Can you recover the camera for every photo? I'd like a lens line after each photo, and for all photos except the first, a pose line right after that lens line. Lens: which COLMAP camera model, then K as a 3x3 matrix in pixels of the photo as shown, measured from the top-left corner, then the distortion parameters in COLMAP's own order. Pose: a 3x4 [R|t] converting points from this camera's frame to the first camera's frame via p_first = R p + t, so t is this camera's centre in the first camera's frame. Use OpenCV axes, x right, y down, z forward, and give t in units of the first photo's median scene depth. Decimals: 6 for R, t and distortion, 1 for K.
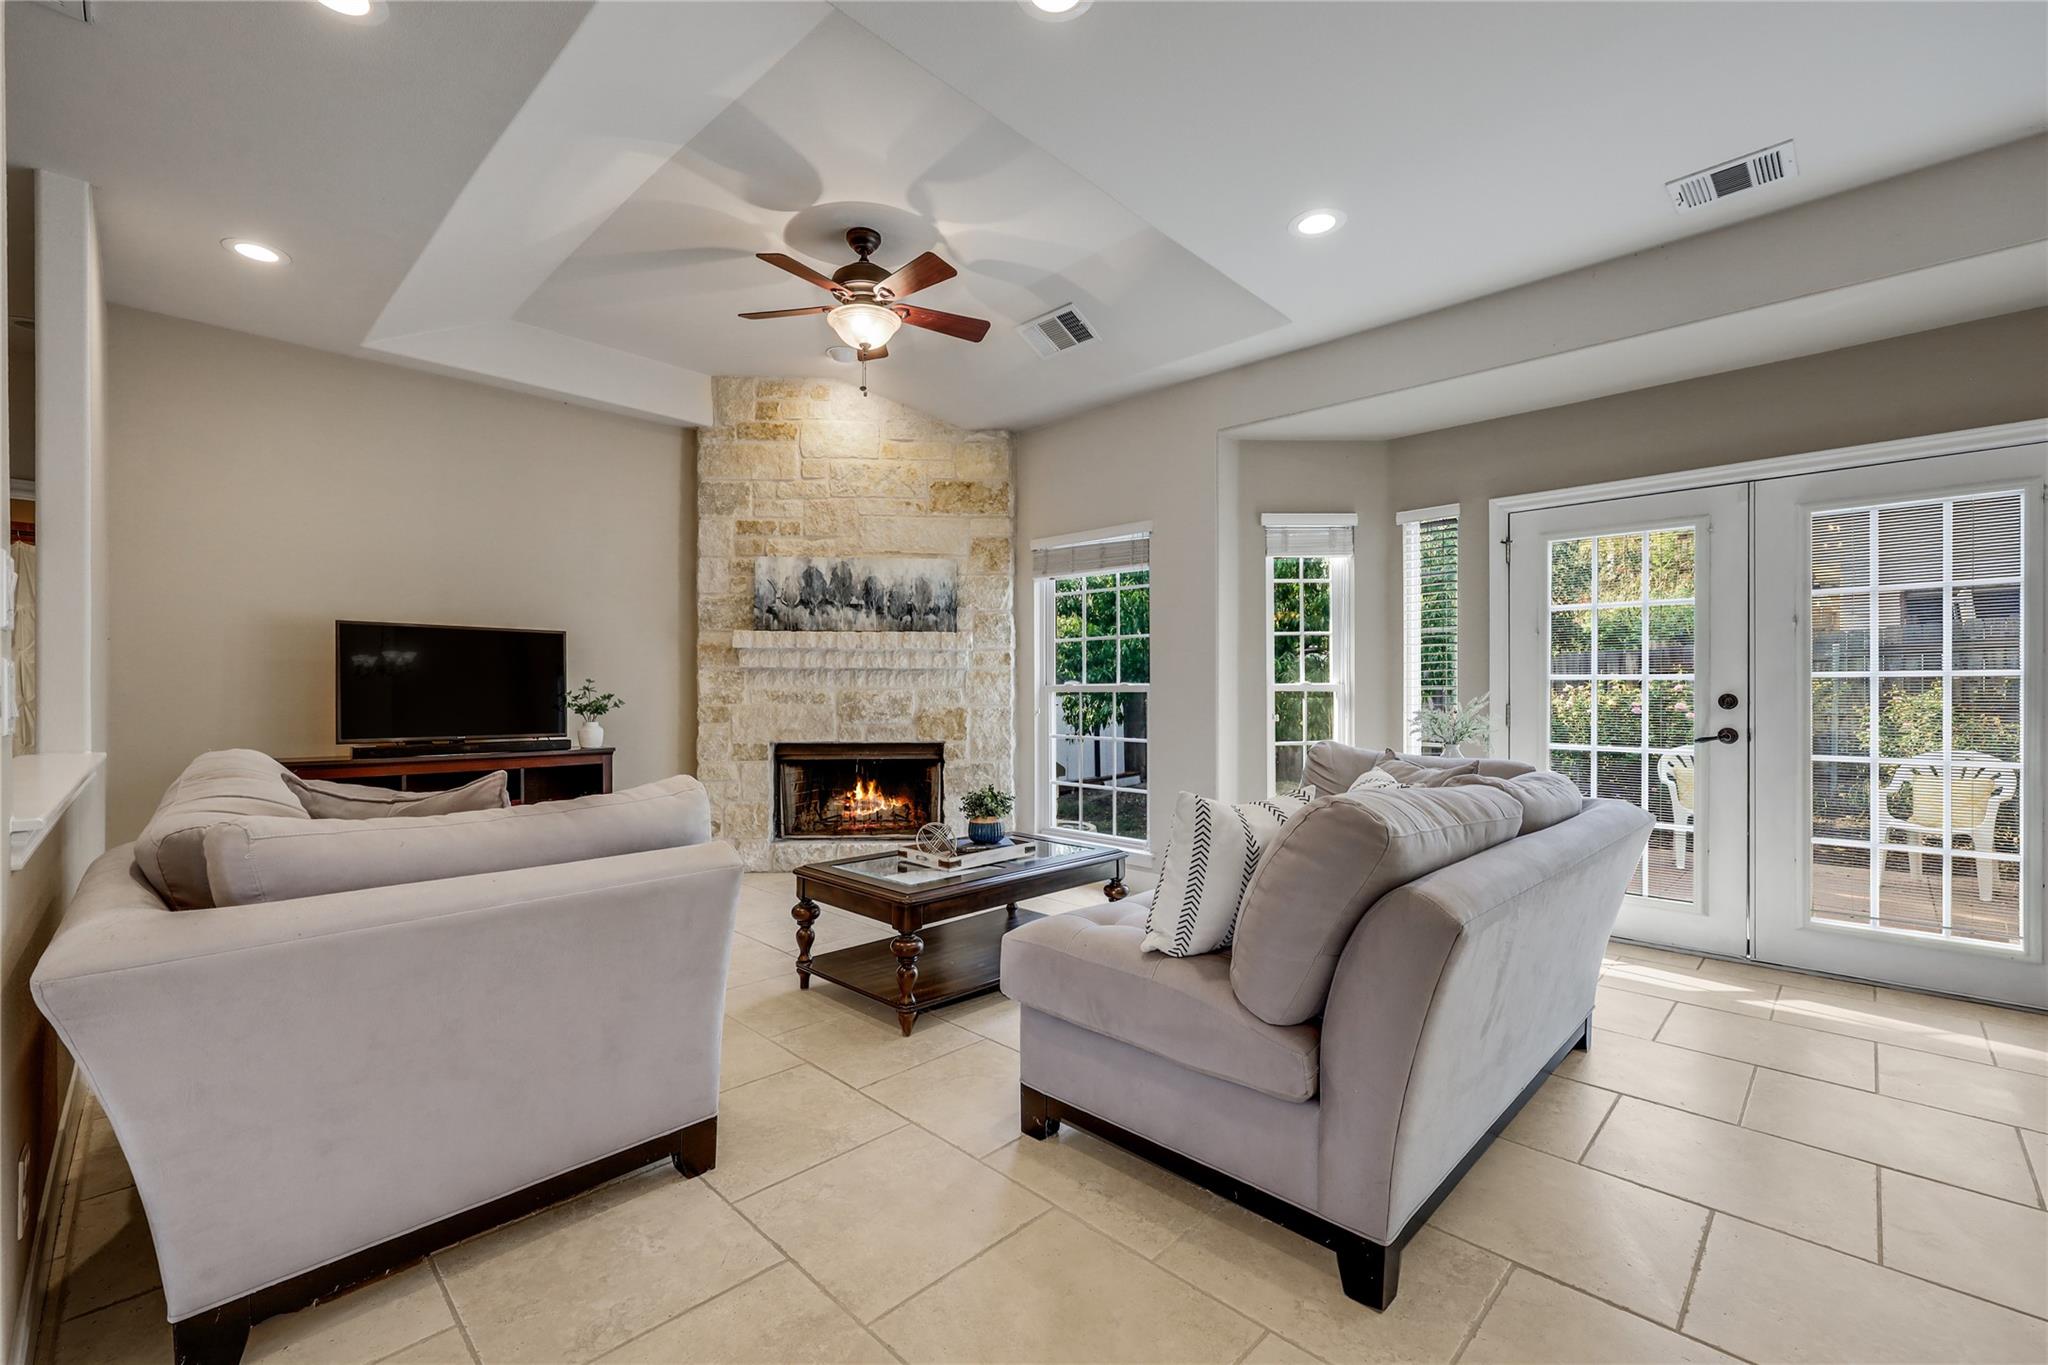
lens RADIAL K [[846.9, 0, 1024.0], [0, 846.9, 682.5], [0, 0, 1]] dist [-0.001387, -0.000231]
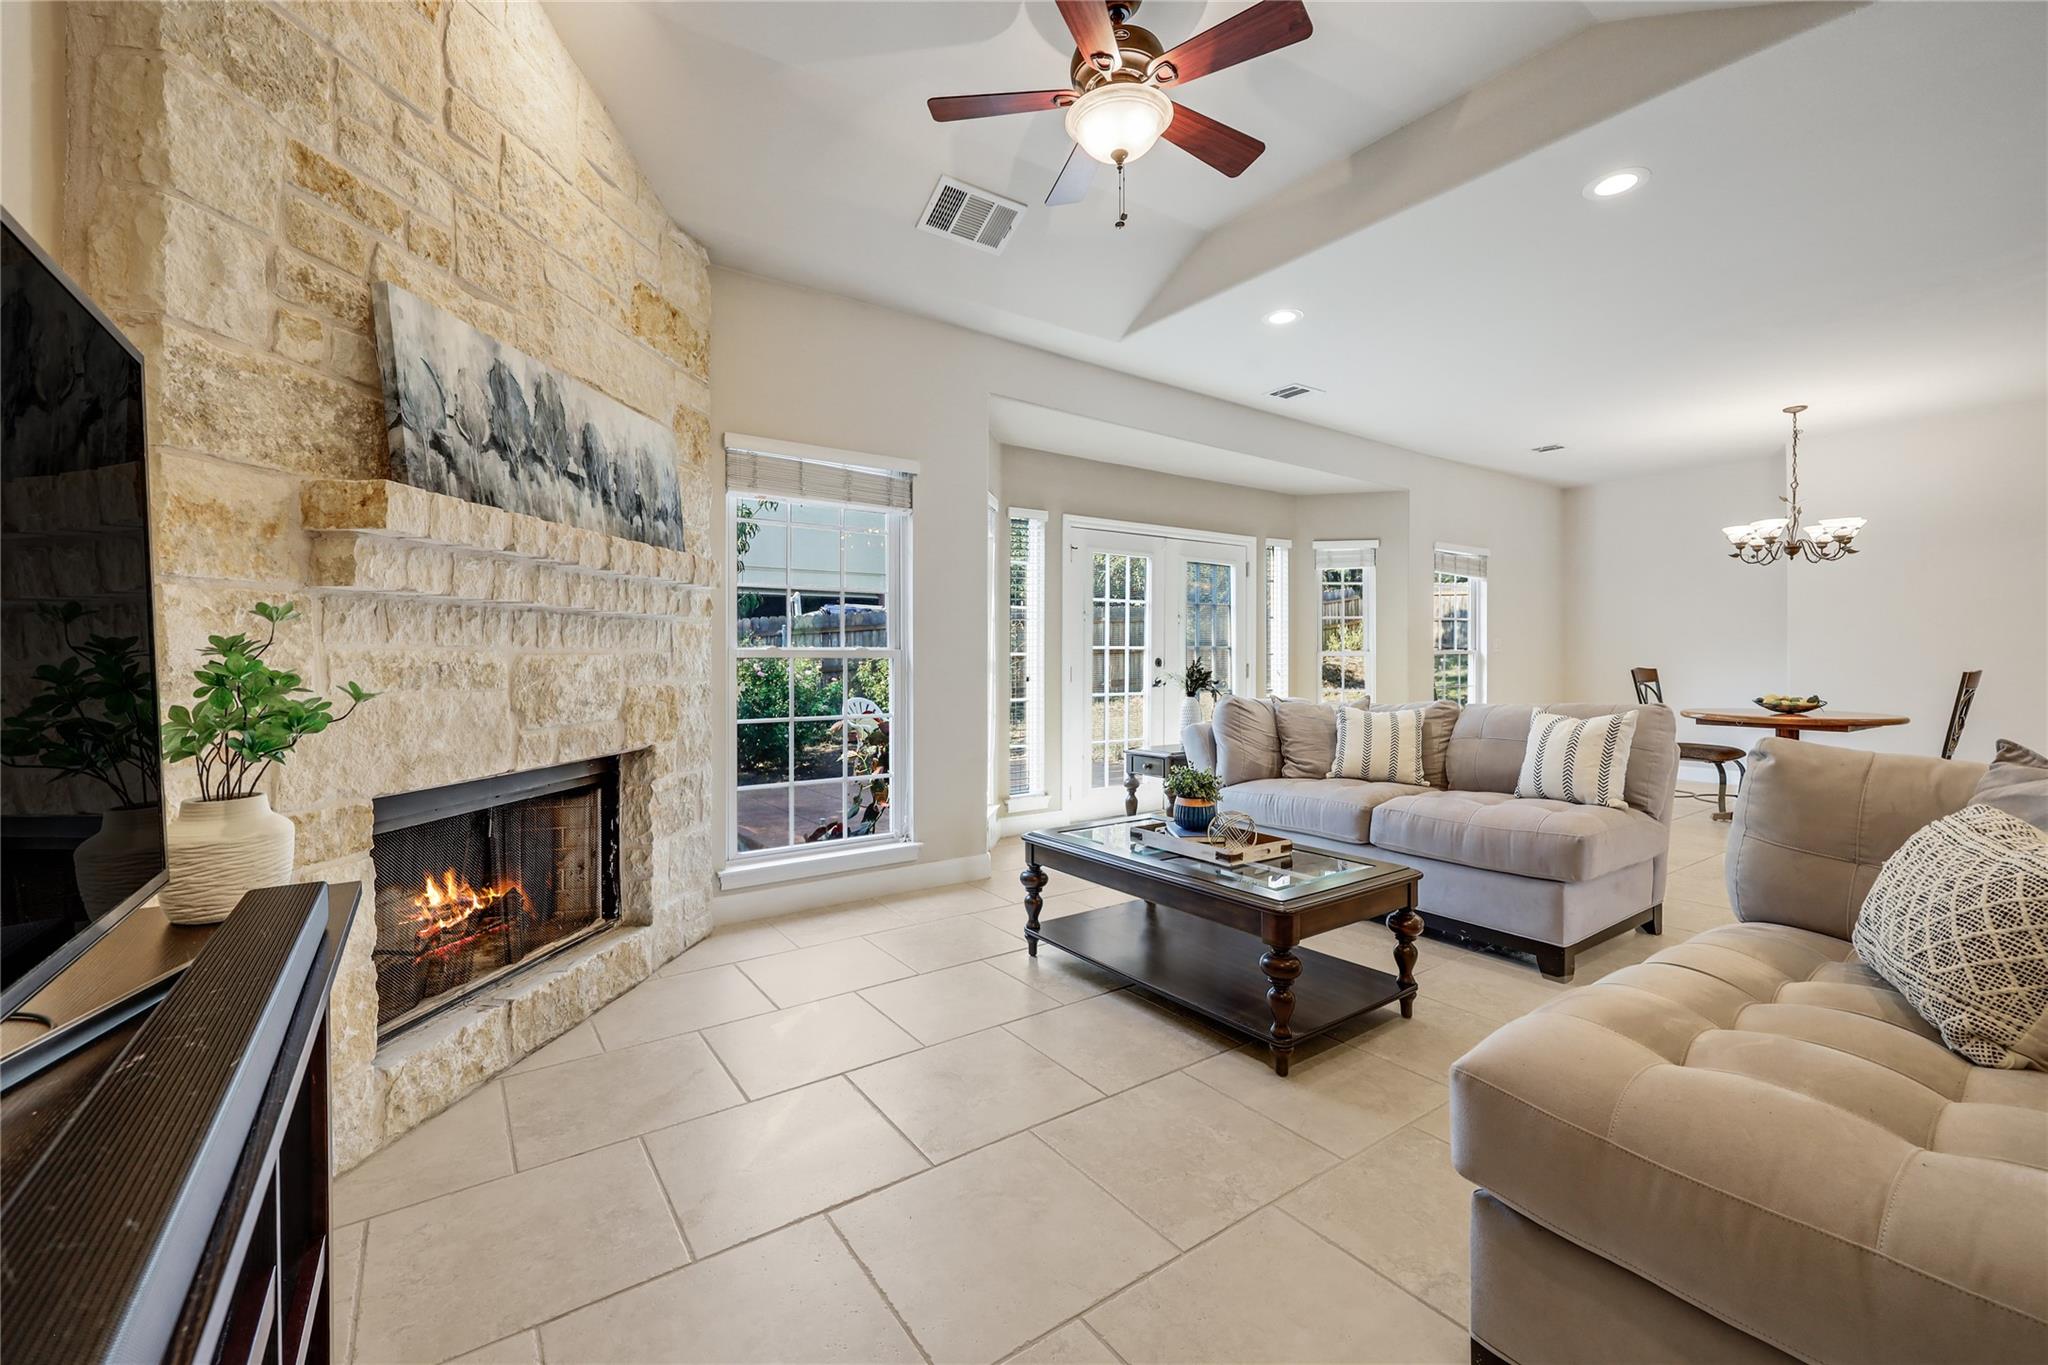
lens RADIAL K [[827.5, 0, 1019.9], [0, 827.5, 649.5], [0, 0, 1]] dist [-0.000878, -0.000087]
pose [[0.187284, 0.009441, 0.982260, -0.602341], [-0.009186, 0.999927, -0.007860, 0.006990], [-0.982263, -0.007551, 0.187357, 0.663212]]
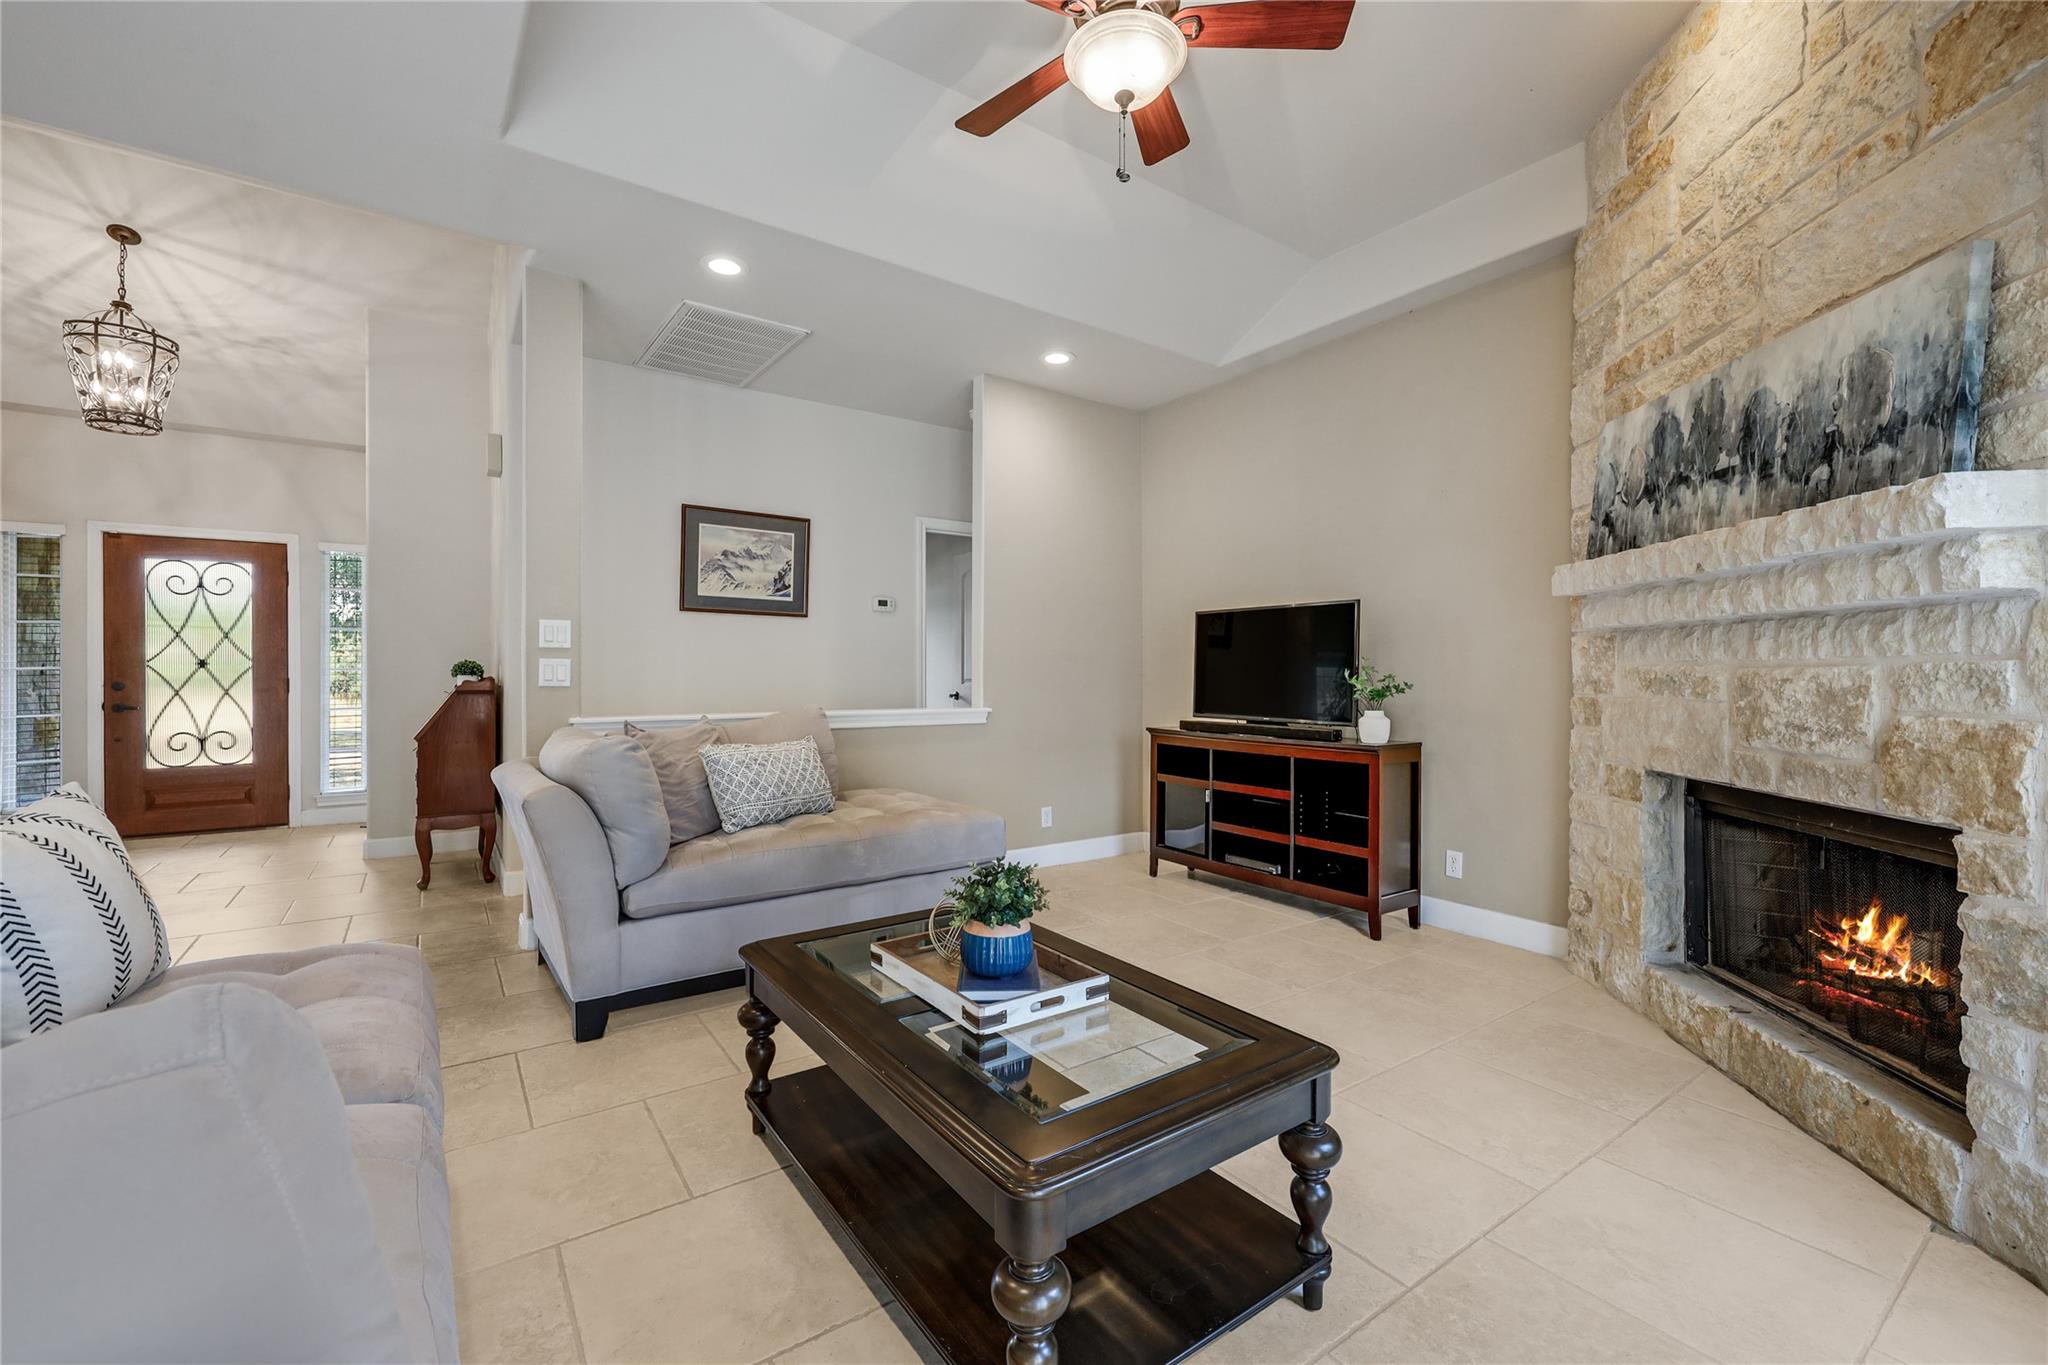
lens RADIAL K [[846.9, 0, 1024.0], [0, 846.9, 682.5], [0, 0, 1]] dist [-0.001387, -0.000231]
pose [[-0.184055, 0.010335, -0.982862, 0.288873], [0.008826, 0.999922, 0.008861, 0.009171], [0.982876, -0.007044, -0.184132, 0.723509]]
